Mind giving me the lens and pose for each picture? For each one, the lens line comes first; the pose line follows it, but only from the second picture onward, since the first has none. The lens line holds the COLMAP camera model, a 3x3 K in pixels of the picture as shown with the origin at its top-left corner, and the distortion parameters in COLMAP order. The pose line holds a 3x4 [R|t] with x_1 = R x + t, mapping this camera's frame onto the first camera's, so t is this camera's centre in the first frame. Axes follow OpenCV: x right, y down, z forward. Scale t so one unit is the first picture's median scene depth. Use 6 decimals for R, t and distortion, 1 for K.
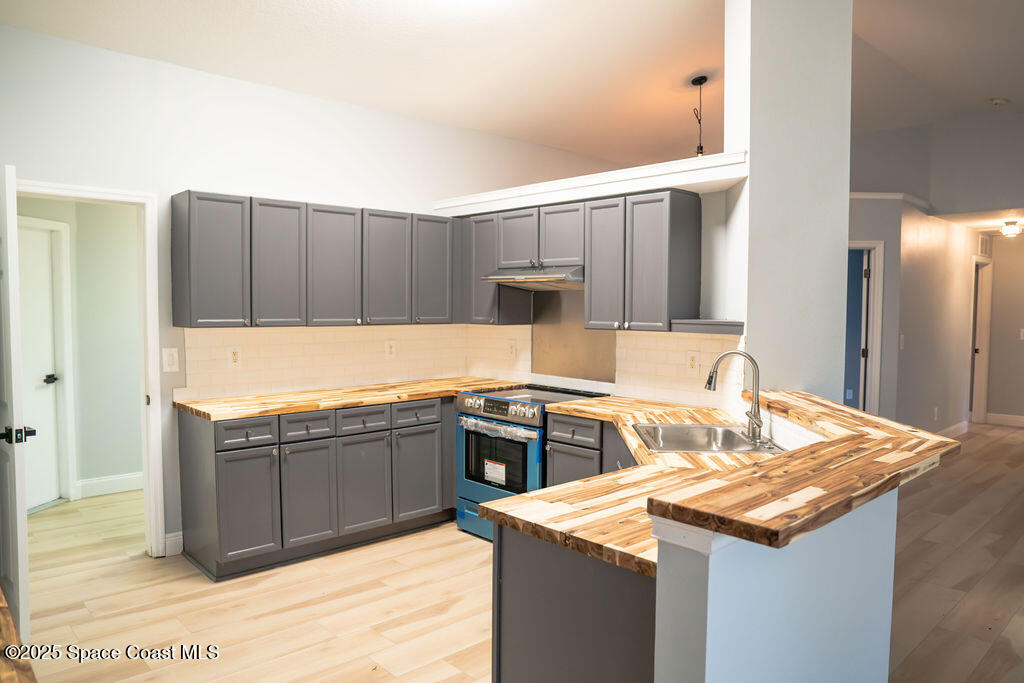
lens RADIAL K [[704.7, 0, 512.0], [0, 704.7, 341.5], [0, 0, 1]] dist [-0.107687, 0.092482]
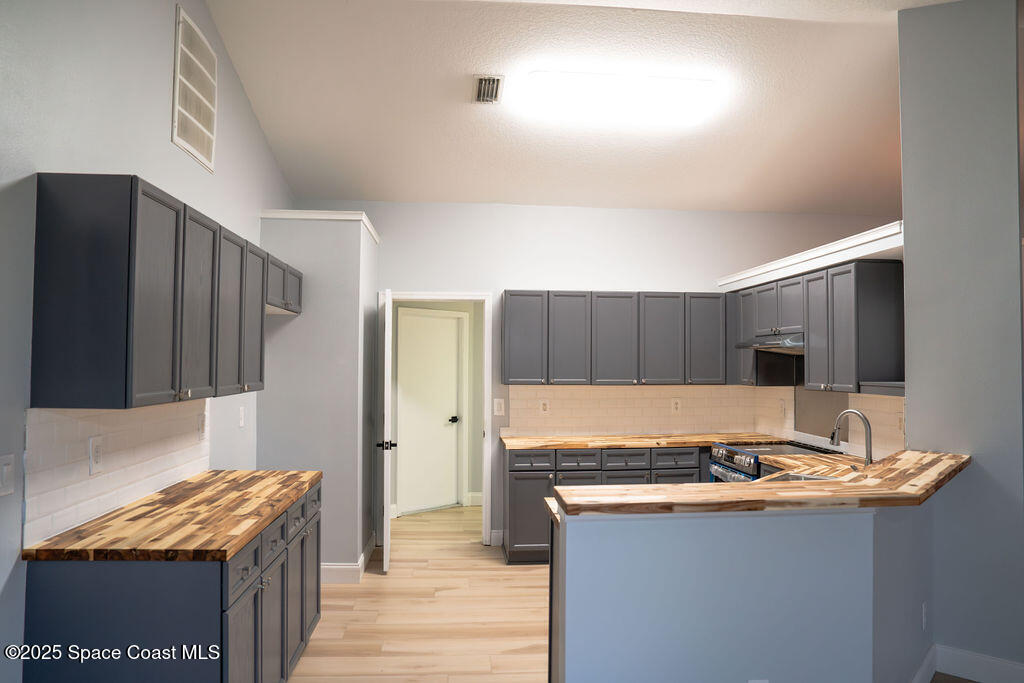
lens RADIAL K [[704.7, 0, 512.0], [0, 704.7, 341.5], [0, 0, 1]] dist [-0.107687, 0.092482]
pose [[0.792573, -0.025471, -0.609244, 0.410987], [-0.028815, 0.996447, -0.079145, 0.005796], [0.609095, 0.080284, 0.789023, -0.143862]]
